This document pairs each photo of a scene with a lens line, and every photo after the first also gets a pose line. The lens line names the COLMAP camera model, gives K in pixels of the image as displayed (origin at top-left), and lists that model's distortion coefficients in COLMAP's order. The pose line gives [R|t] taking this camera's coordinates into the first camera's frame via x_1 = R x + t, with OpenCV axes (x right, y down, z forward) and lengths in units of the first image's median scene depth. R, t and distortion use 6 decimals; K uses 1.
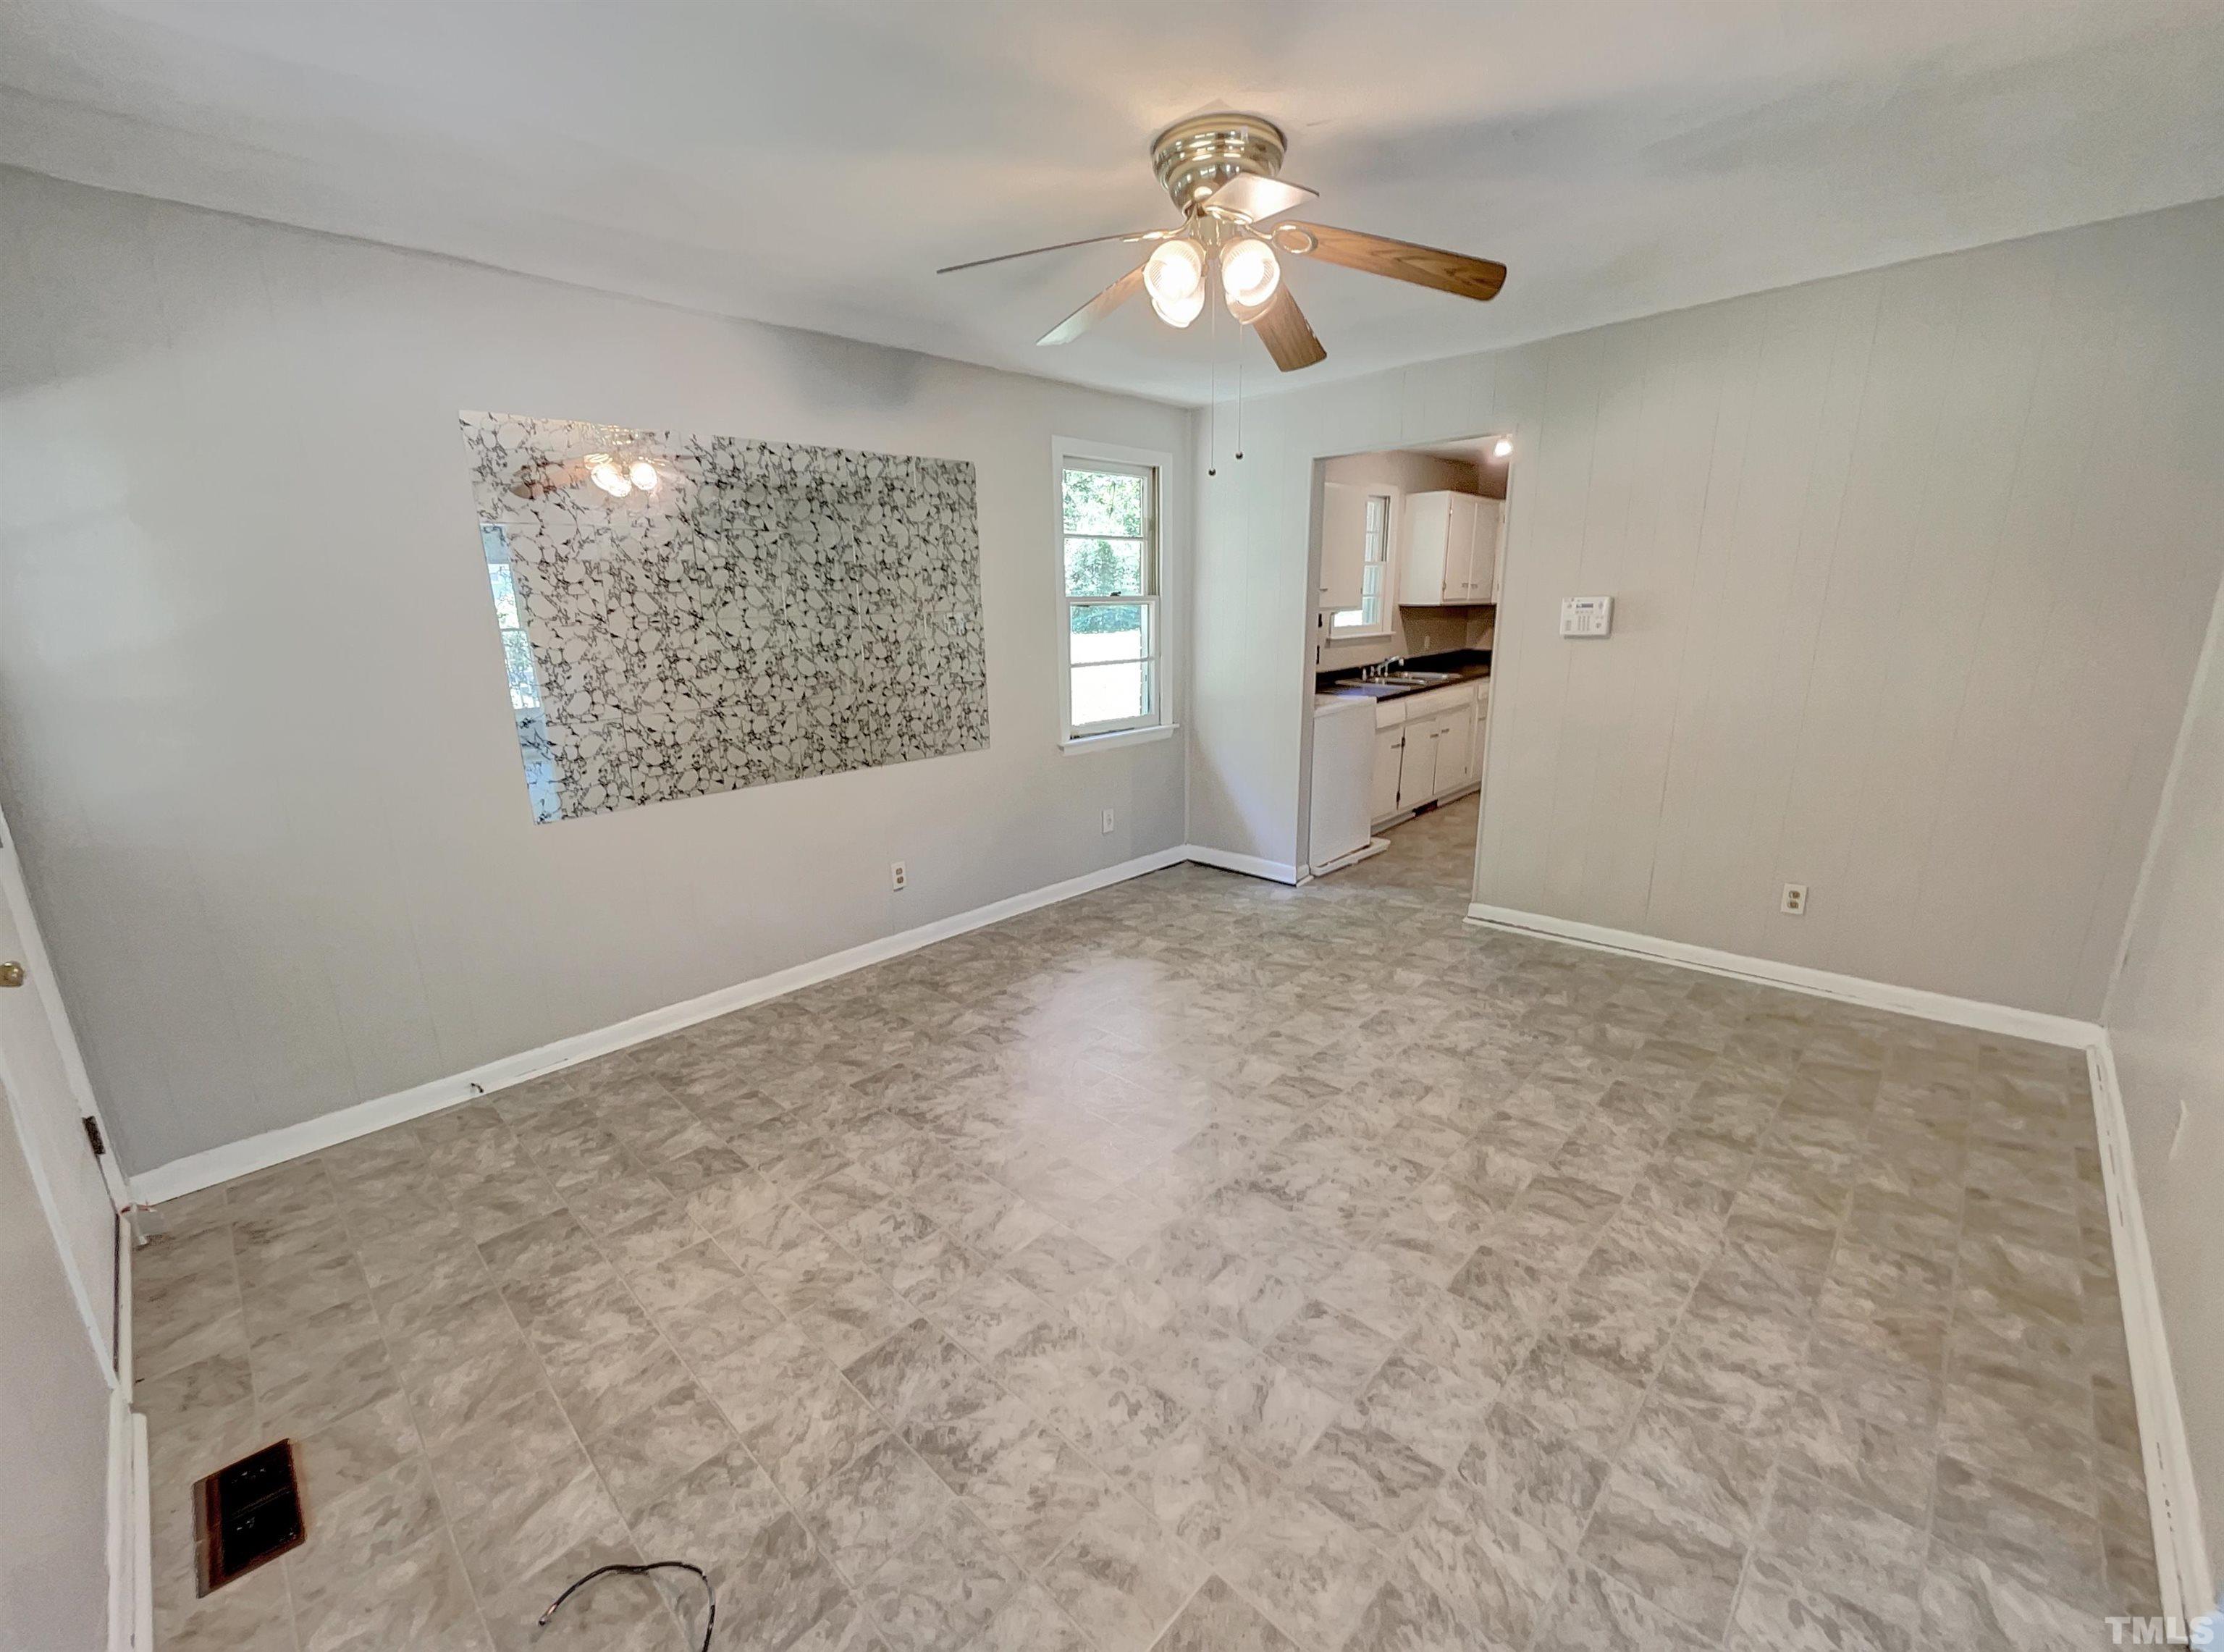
lens RADIAL K [[938.6, 0, 1118.1], [0, 938.6, 857.9], [0, 0, 1]] dist [-0.000359, 0.000115]
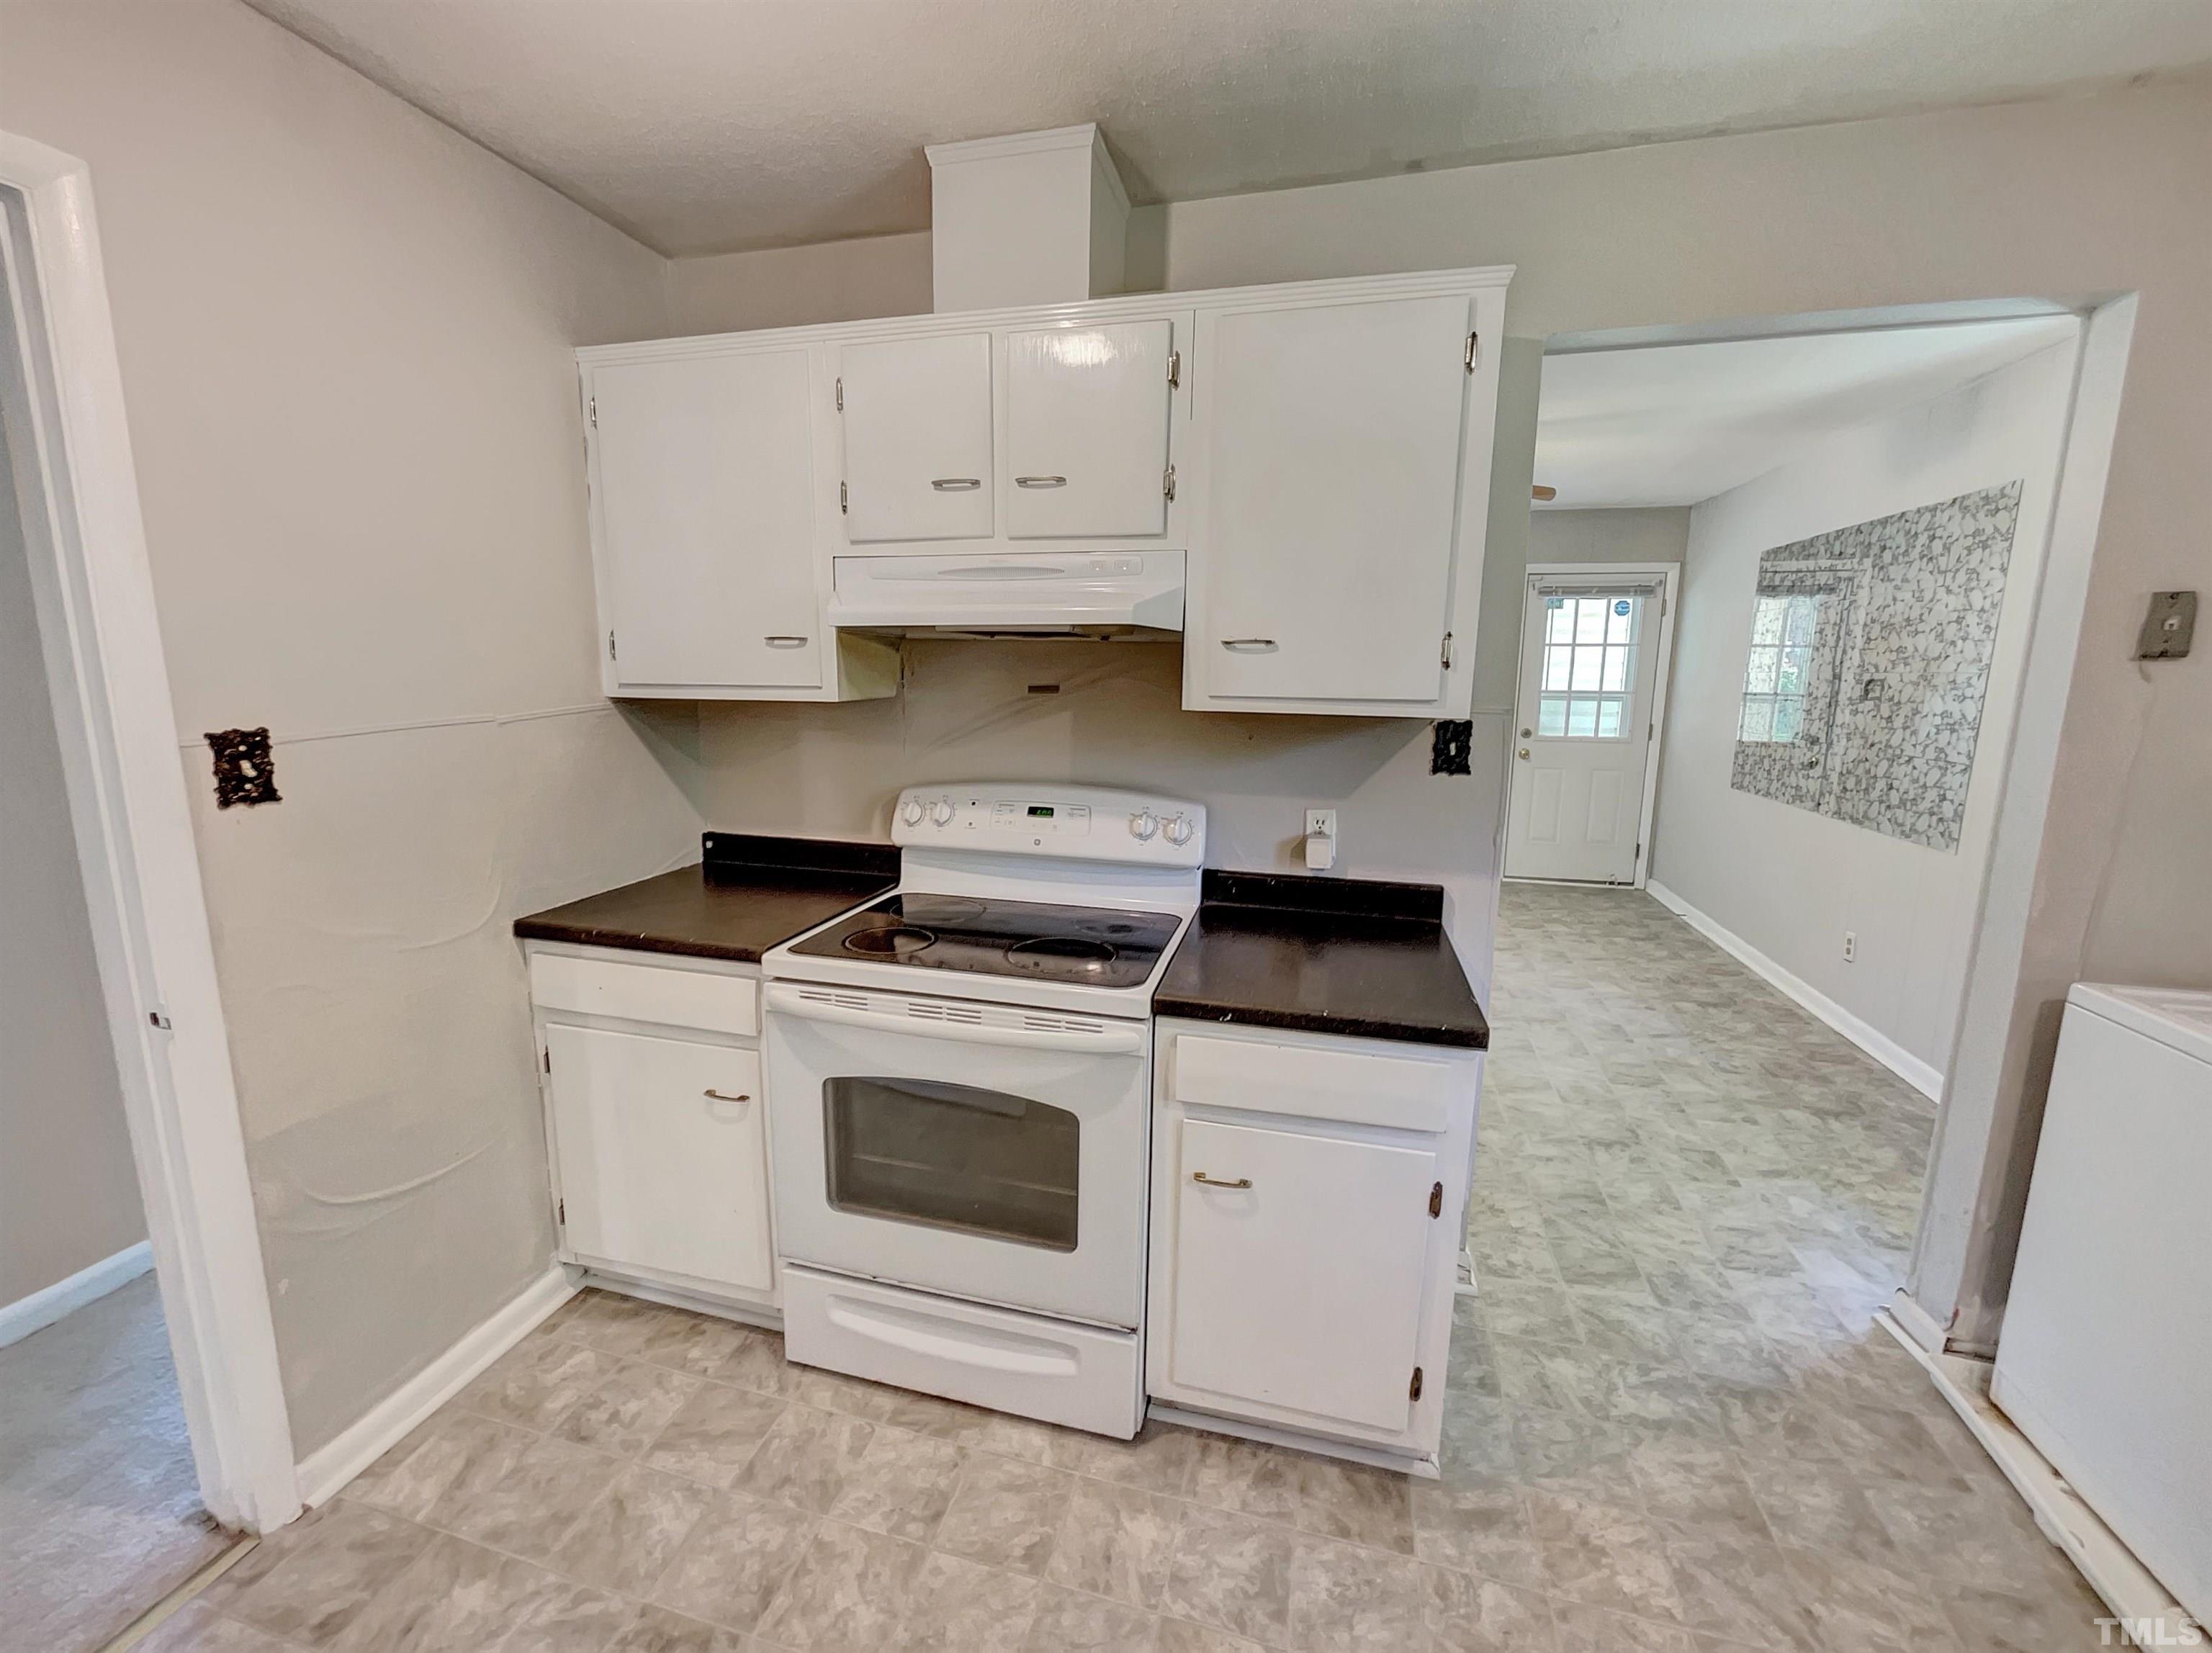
lens RADIAL K [[911.4, 0, 1106.0], [0, 911.4, 826.5], [0, 0, 1]] dist [0.000588, 0.000129]
pose [[-0.875721, 0.091863, -0.473999, 0.889262], [-0.126217, 0.904038, 0.408393, -0.390436], [0.466029, 0.417465, -0.780090, 1.395832]]
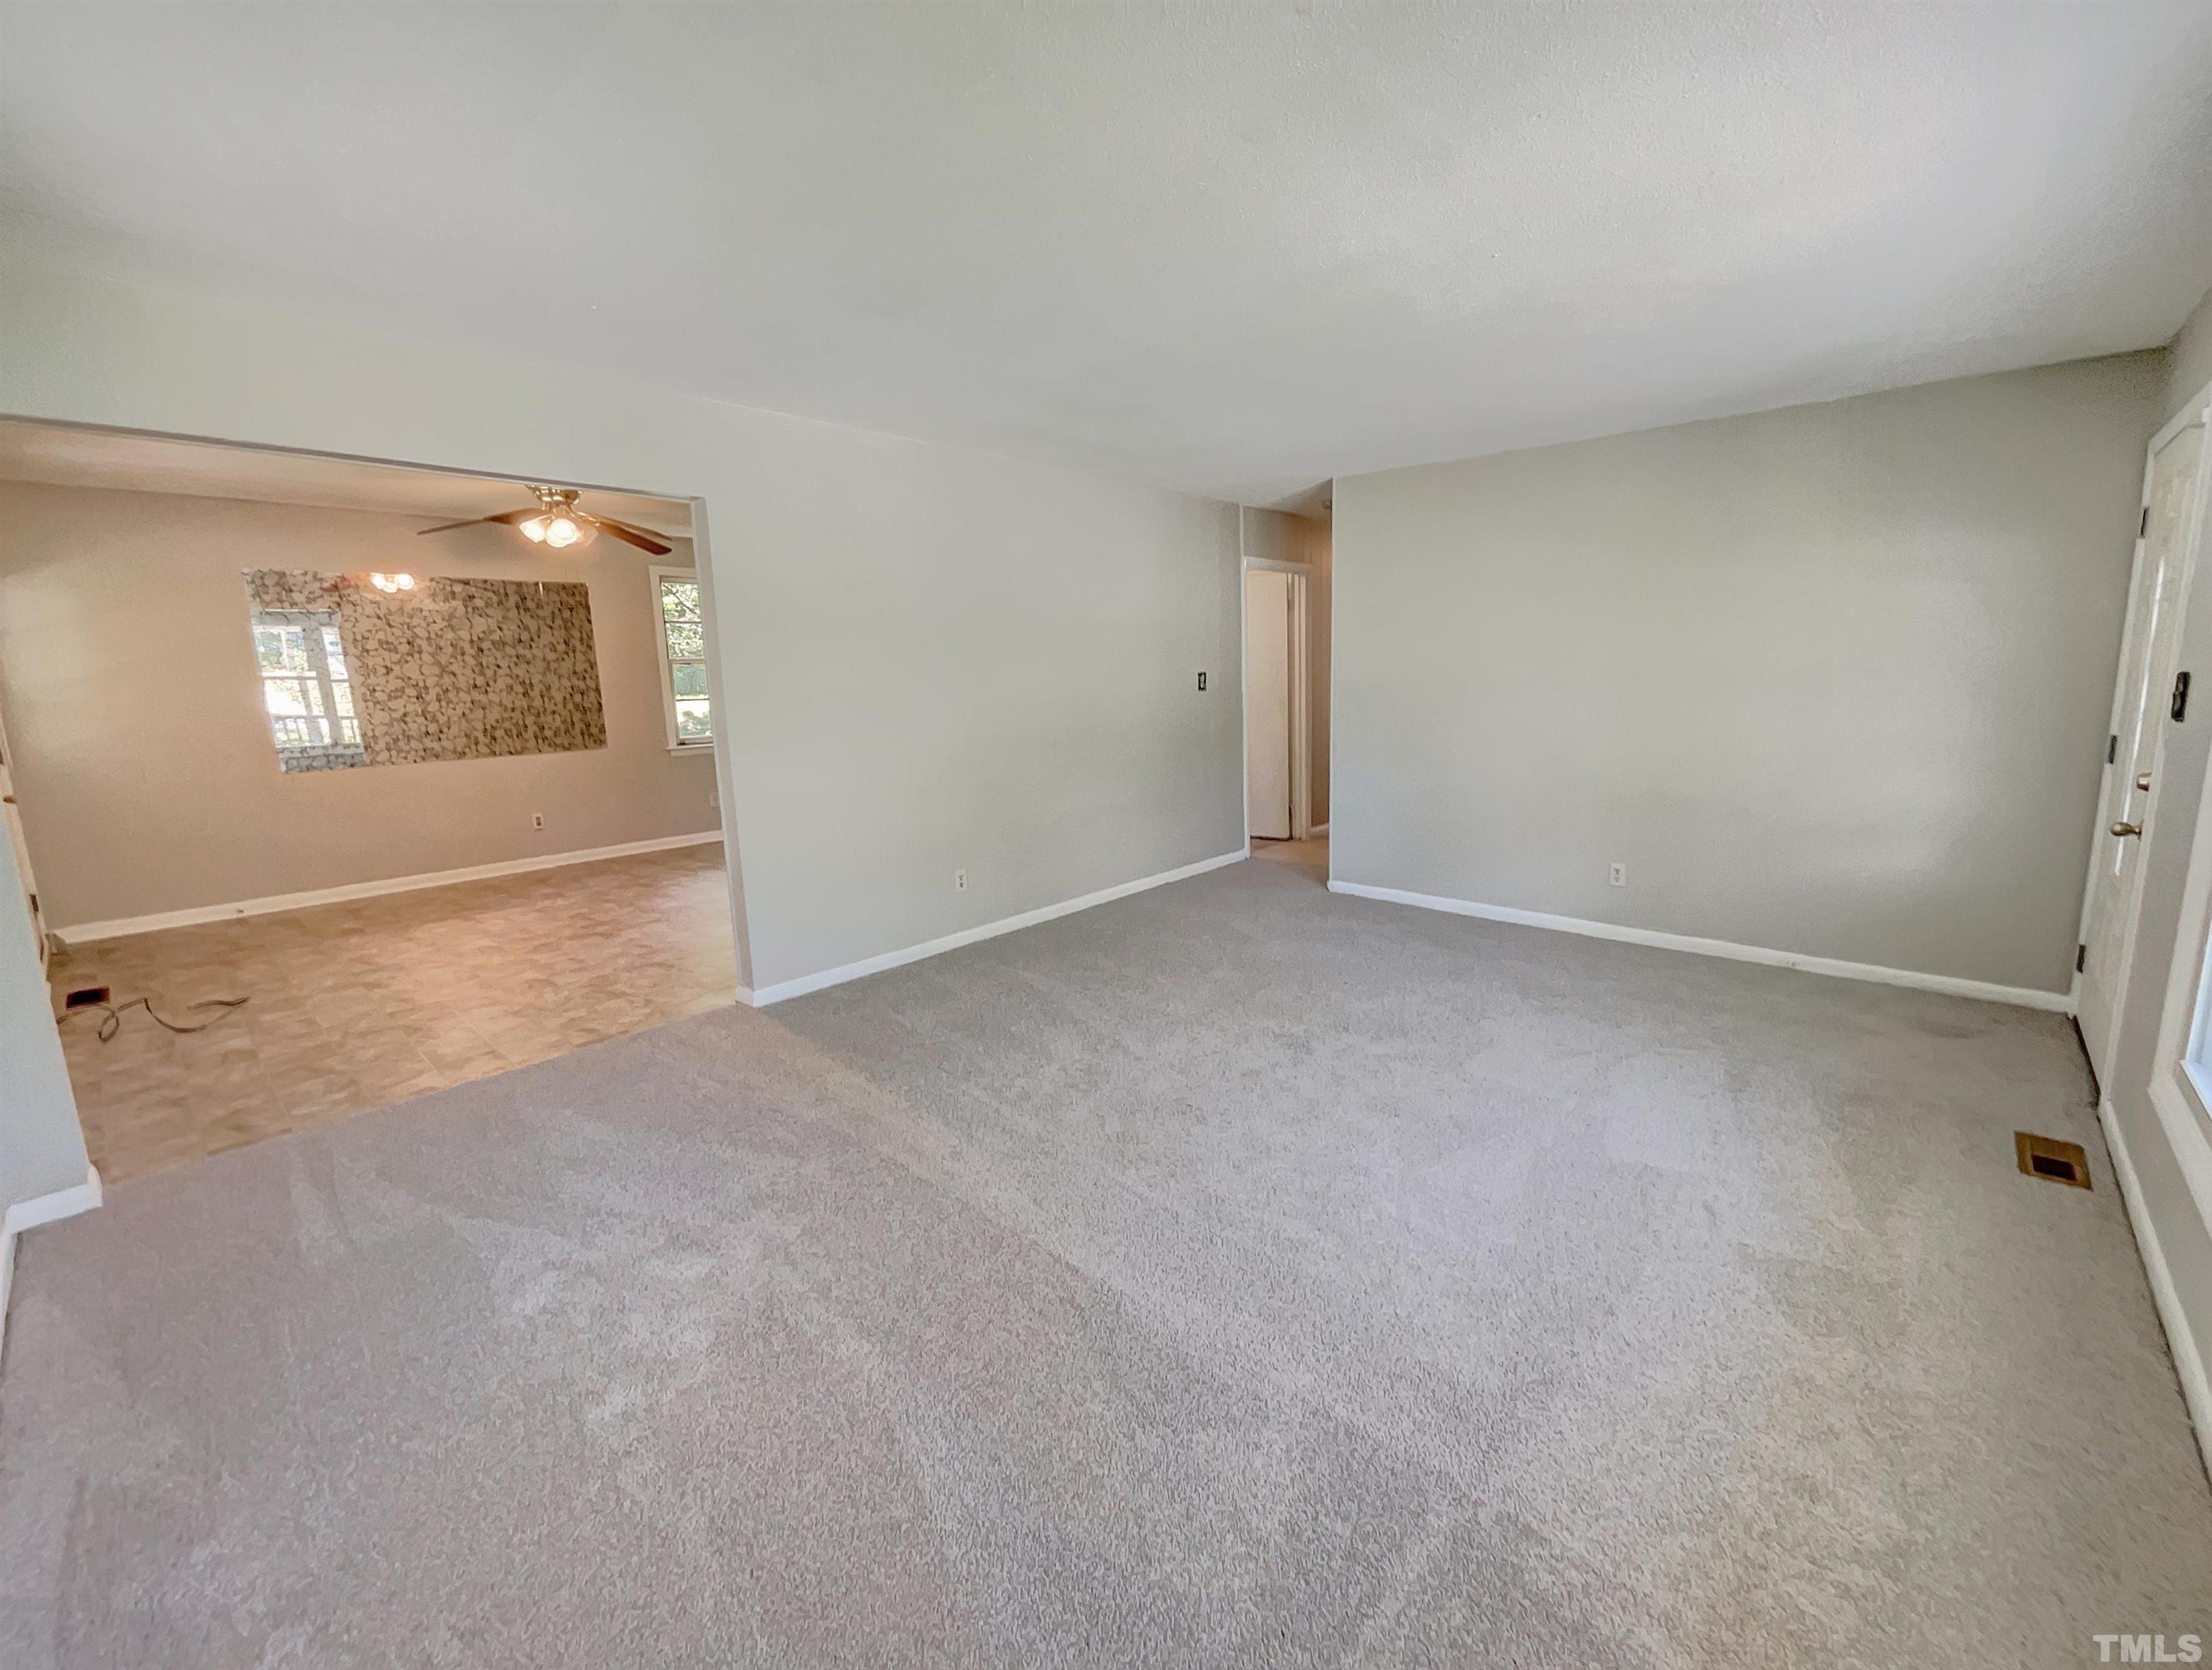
lens RADIAL K [[897.8, 0, 1098.5], [0, 897.8, 844.8], [0, 0, 1]] dist [-0.000339, -0.000015]
pose [[0.999662, -0.004725, 0.025573, 0.782257], [0.006545, 0.997415, -0.071562, 0.196369], [-0.025169, 0.071706, 0.997108, -0.677988]]
